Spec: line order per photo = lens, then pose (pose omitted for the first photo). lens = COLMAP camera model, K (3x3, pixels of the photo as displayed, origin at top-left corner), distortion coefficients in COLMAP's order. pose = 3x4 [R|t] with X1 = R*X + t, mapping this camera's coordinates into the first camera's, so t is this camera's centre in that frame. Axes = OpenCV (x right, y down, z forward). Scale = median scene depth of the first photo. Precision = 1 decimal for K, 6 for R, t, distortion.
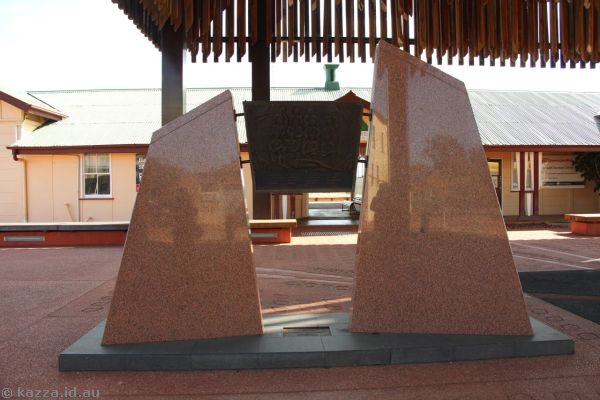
lens RADIAL K [[560.1, 0, 300.0], [0, 560.1, 200.0], [0, 0, 1]] dist [-0.092936, 0.007212]
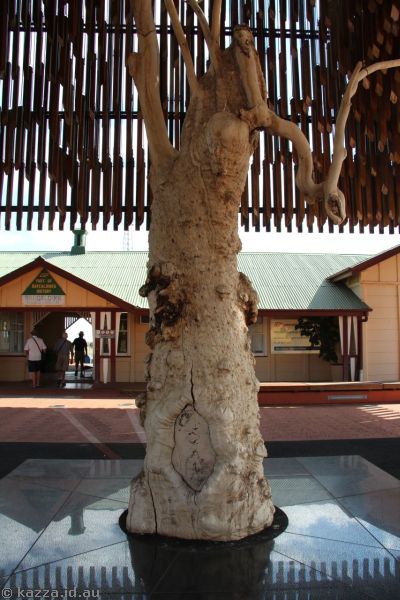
lens RADIAL K [[540.4, 0, 200.0], [0, 540.4, 300.0], [0, 0, 1]] dist [-0.056794, -0.000472]
pose [[0.999886, 0.006893, -0.013401, 0.139549], [-0.008392, 0.993308, -0.115192, -0.001671], [0.012518, 0.115292, 0.993253, 0.019456]]
